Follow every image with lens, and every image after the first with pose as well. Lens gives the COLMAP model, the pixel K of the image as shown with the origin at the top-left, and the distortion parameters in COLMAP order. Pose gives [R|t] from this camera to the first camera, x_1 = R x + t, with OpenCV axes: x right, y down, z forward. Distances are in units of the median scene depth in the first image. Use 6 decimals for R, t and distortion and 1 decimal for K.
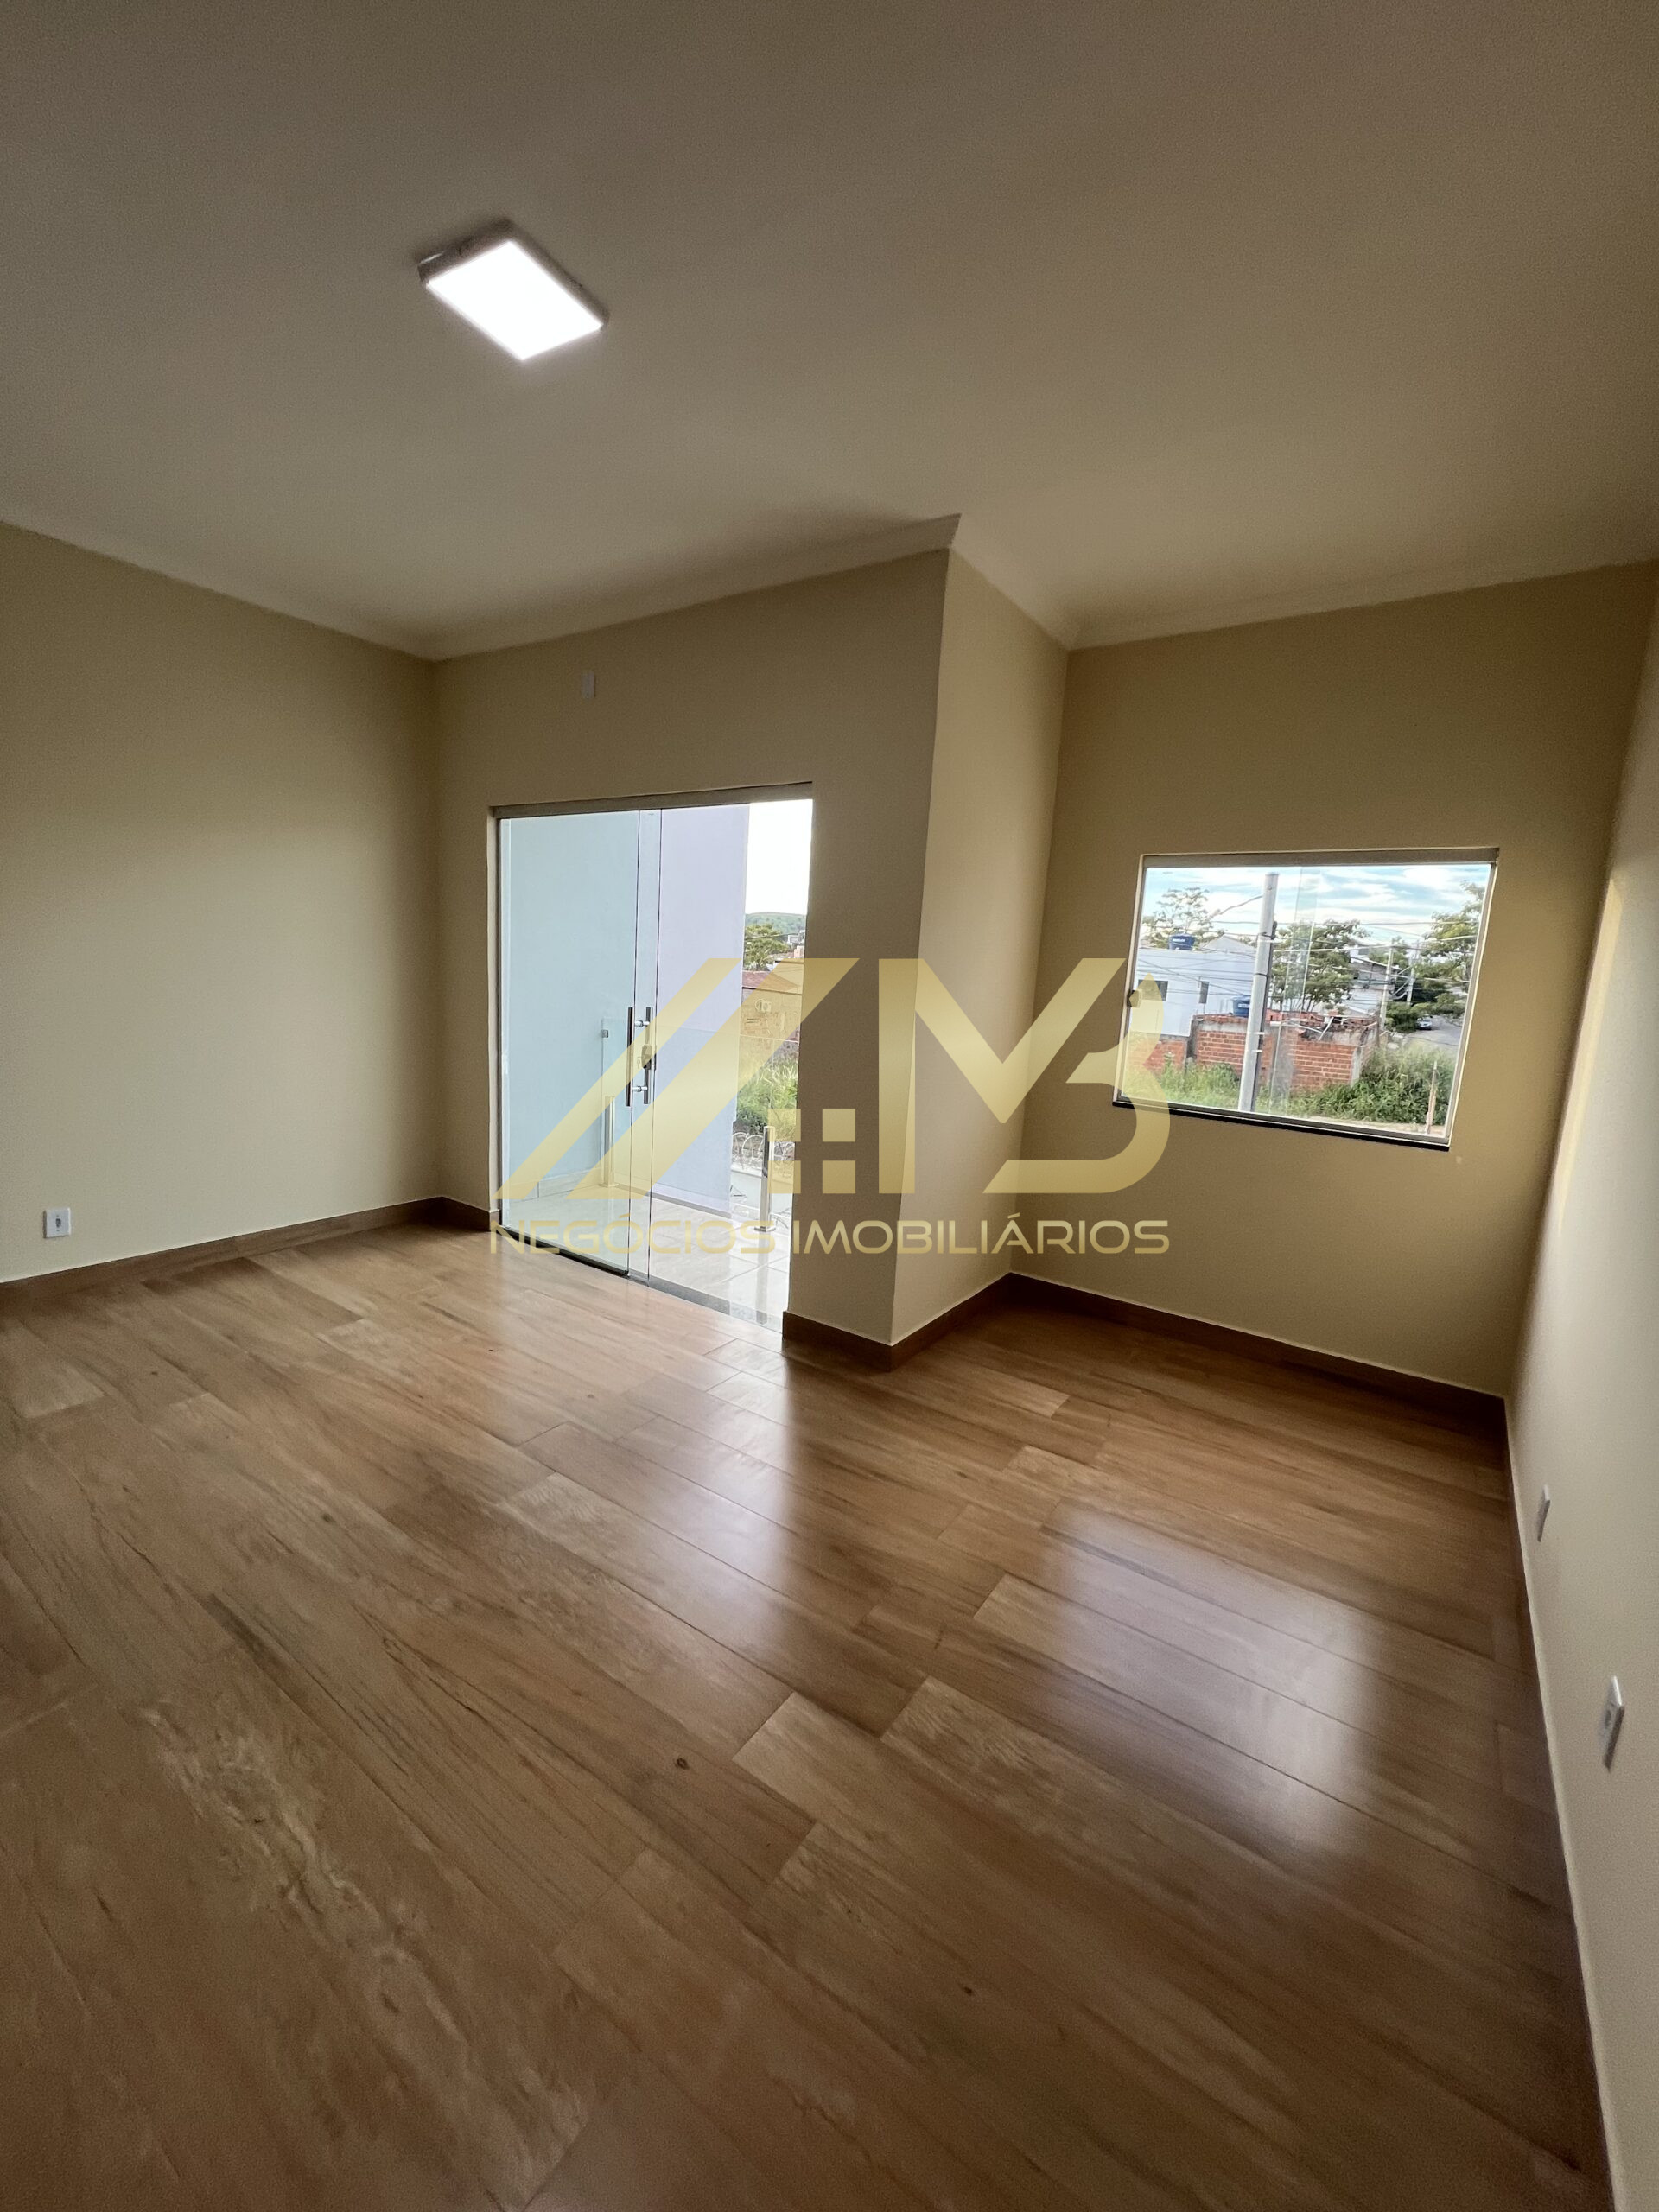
lens RADIAL K [[889.5, 0, 828.4], [0, 889.5, 1103.8], [0, 0, 1]] dist [-0.002317, 0.000926]
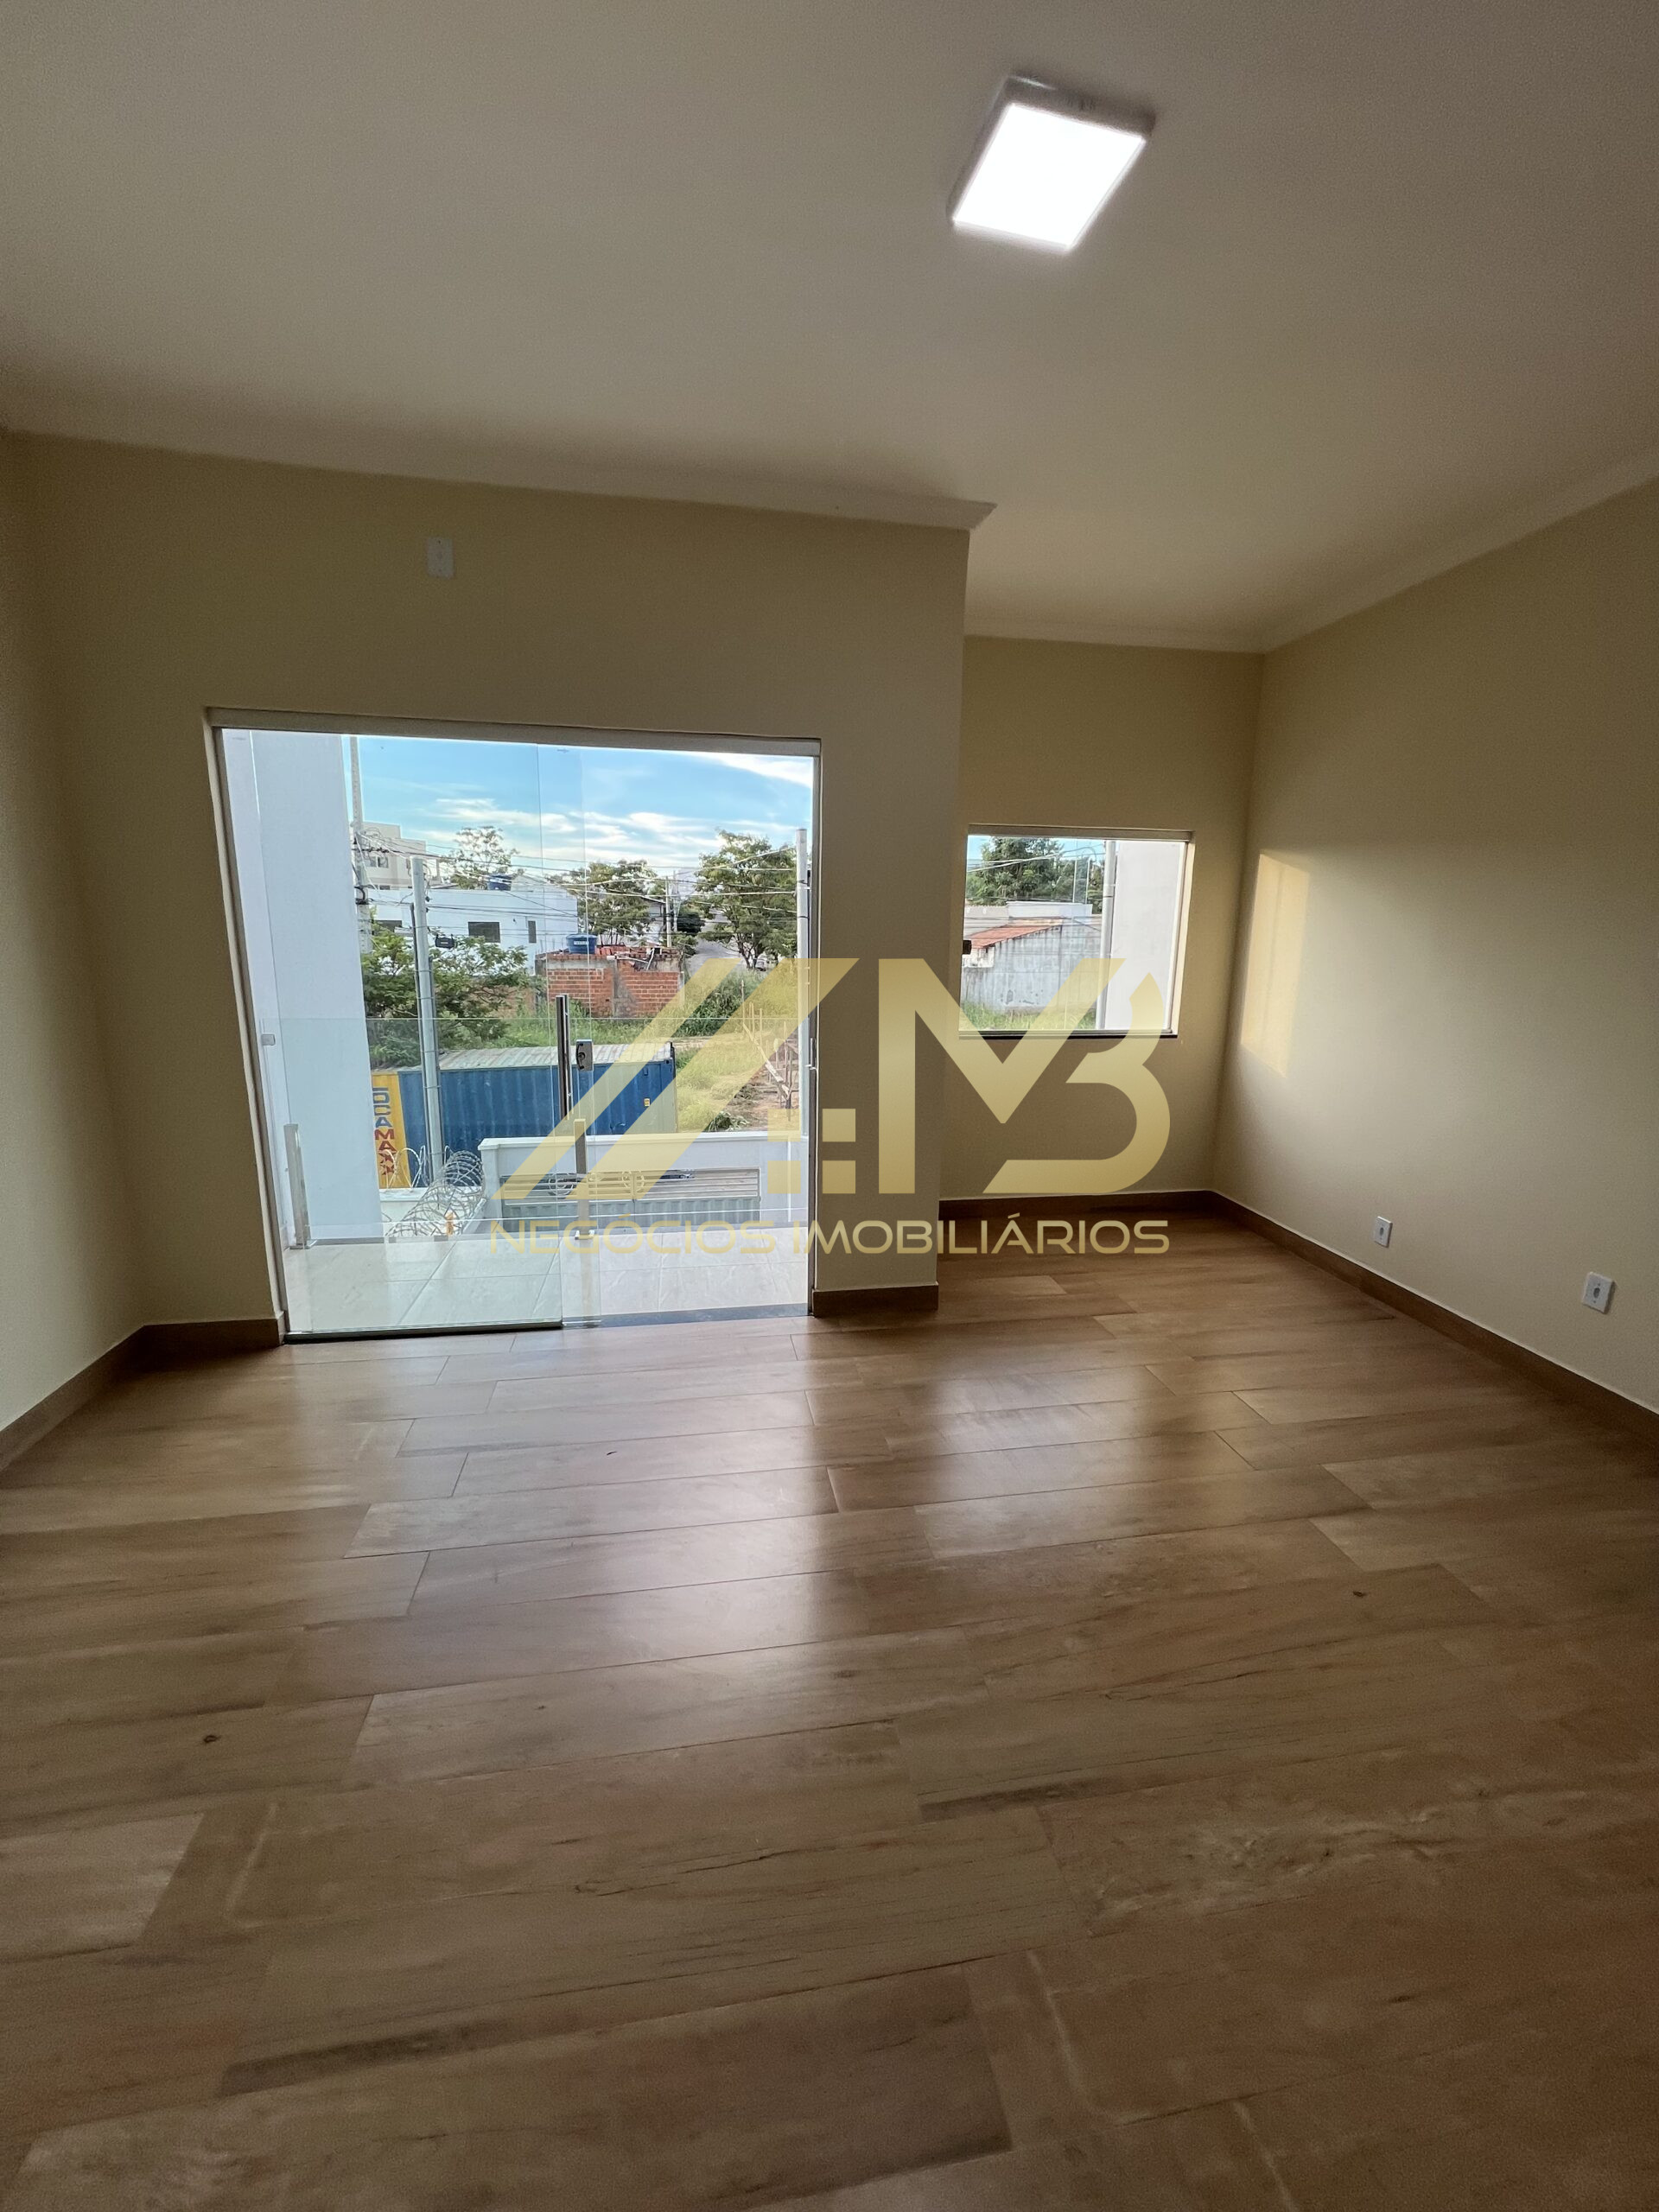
lens RADIAL K [[889.5, 0, 826.1], [0, 889.5, 1103.8], [0, 0, 1]] dist [-0.002317, 0.000926]
pose [[0.718804, -0.180225, 0.671446, -0.806599], [0.135197, 0.983612, 0.119283, -0.103290], [-0.681941, 0.005036, 0.731390, 0.341311]]
